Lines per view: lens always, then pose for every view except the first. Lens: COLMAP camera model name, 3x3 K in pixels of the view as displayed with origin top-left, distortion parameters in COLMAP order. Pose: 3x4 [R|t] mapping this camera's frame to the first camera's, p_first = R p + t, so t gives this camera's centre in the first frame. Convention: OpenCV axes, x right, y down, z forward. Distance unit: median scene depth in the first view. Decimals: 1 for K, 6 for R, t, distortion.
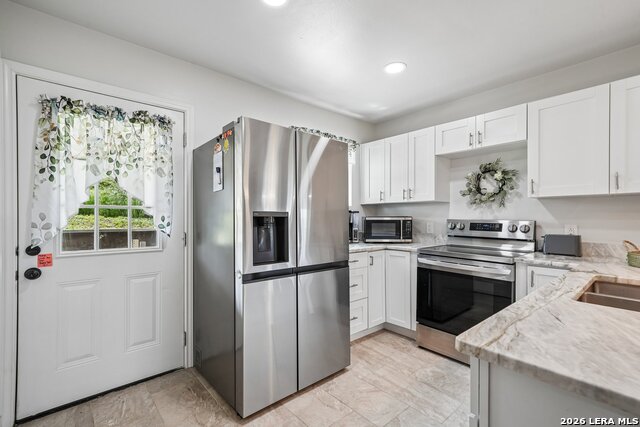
lens RADIAL K [[279.8, 0, 321.1], [0, 279.8, 216.5], [0, 0, 1]] dist [0.002006, 0.000465]
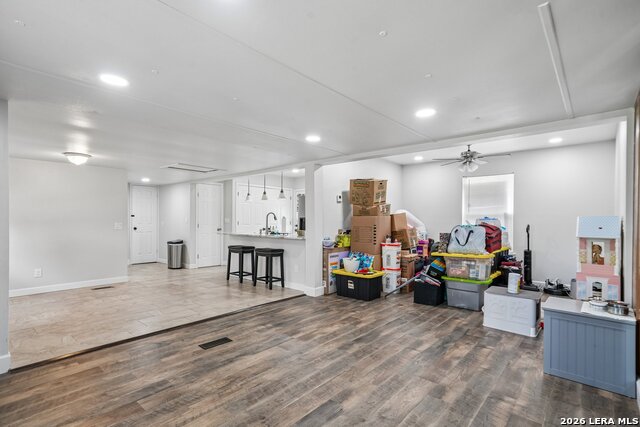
lens RADIAL K [[319.5, 0, 320.0], [0, 319.5, 213.5], [0, 0, 1]] dist [0.012971, 0.001278]
pose [[0.156848, -0.019910, -0.987422, 4.422391], [0.000014, 0.999797, -0.020157, 0.025536], [0.987623, 0.003147, 0.156817, 0.533334]]
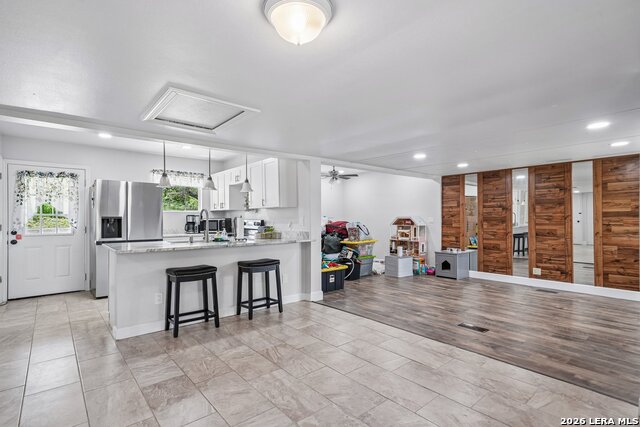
lens RADIAL K [[315.1, 0, 322.6], [0, 315.1, 214.5], [0, 0, 1]] dist [0.016214, -0.000201]
pose [[0.999908, -0.008228, 0.010770, 1.587184], [0.008325, 0.999924, -0.009046, 0.005137], [-0.010695, 0.009135, 0.999901, -1.760480]]
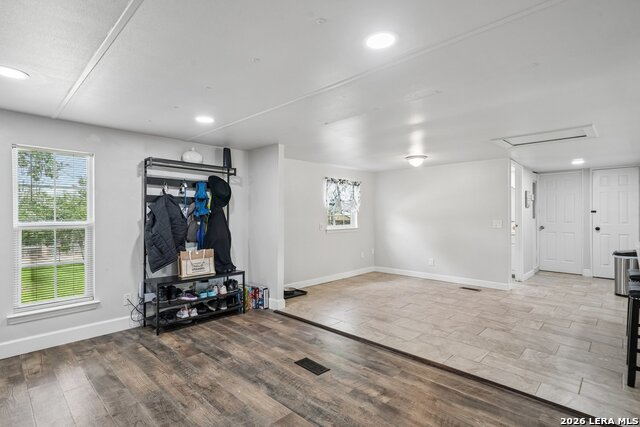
lens RADIAL K [[319.5, 0, 320.0], [0, 319.5, 213.5], [0, 0, 1]] dist [0.012971, 0.001278]
pose [[-0.994633, -0.004577, -0.103369, 2.672810], [-0.004072, 0.999979, -0.005102, 0.015558], [0.103391, -0.004653, -0.994630, 1.718118]]
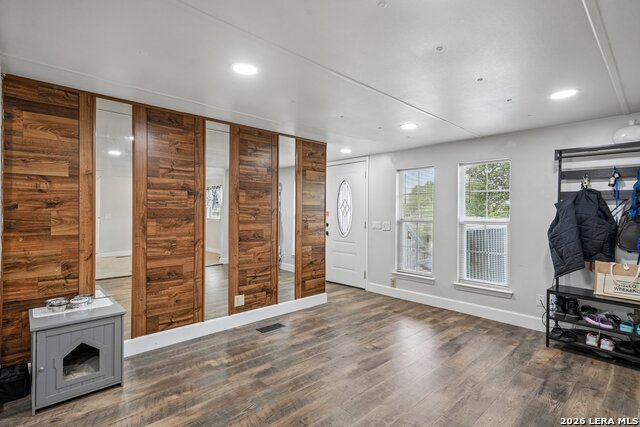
lens RADIAL K [[319.5, 0, 320.0], [0, 319.5, 213.5], [0, 0, 1]] dist [0.012971, 0.001278]
pose [[-0.060997, -0.011817, 0.998068, 1.810588], [-0.011297, 0.999874, 0.011148, 0.010730], [-0.998074, -0.010595, -0.061123, 1.072760]]
